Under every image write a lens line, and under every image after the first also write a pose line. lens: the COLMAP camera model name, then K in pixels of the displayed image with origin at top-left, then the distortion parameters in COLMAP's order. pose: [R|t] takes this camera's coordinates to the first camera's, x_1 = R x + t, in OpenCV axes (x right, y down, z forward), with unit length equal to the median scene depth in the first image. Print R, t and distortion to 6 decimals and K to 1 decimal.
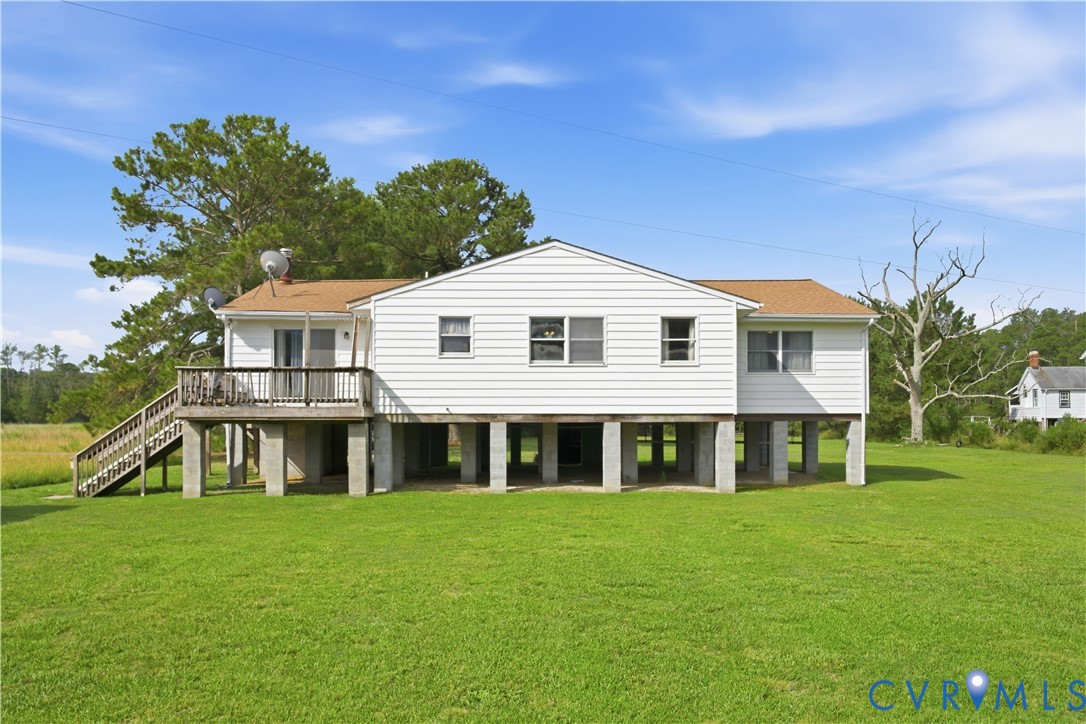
lens RADIAL K [[873.3, 0, 542.9], [0, 873.3, 424.7], [0, 0, 1]] dist [0.008868, 0.004268]
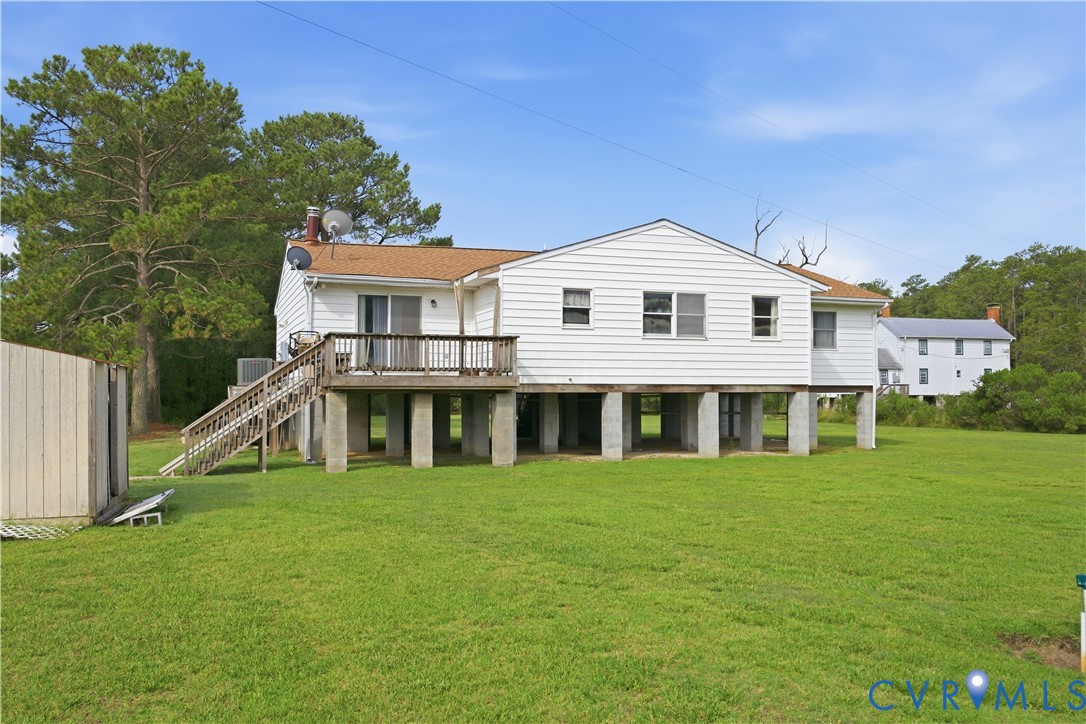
lens RADIAL K [[921.1, 0, 543.0], [0, 921.1, 362.0], [0, 0, 1]] dist [0.057380, -0.129347]
pose [[0.949303, 0.012067, 0.314131, -0.471628], [0.000341, 0.999223, -0.039414, 0.004480], [-0.314362, 0.037523, 0.948561, -0.007661]]
